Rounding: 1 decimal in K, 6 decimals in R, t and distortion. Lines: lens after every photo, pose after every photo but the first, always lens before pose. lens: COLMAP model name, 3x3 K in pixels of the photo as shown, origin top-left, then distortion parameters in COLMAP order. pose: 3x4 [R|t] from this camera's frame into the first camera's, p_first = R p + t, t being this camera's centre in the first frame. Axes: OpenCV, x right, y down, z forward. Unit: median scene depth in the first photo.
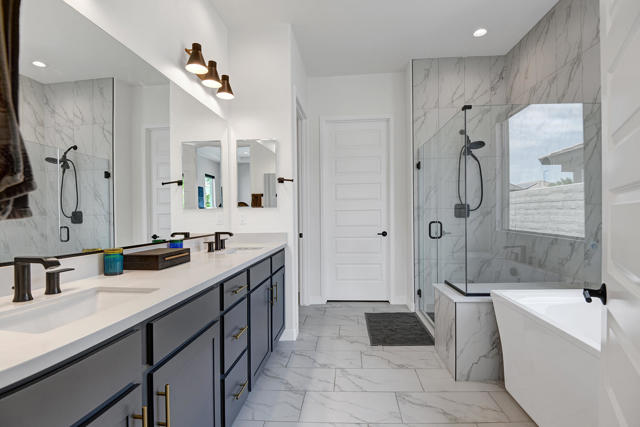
lens RADIAL K [[299.8, 0, 316.5], [0, 299.8, 217.5], [0, 0, 1]] dist [-0.031798, -0.001362]
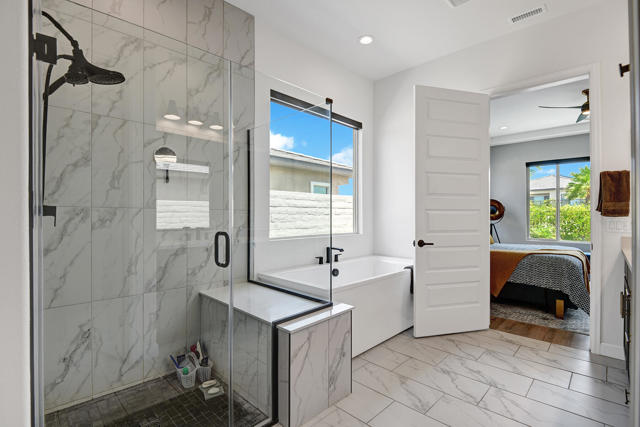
lens RADIAL K [[299.8, 0, 316.5], [0, 299.8, 217.5], [0, 0, 1]] dist [-0.031798, -0.001362]
pose [[-0.779129, 0.017322, 0.626624, -0.045348], [0.018622, 0.999817, -0.004483, -0.005395], [-0.626587, 0.008176, -0.779309, 1.828349]]
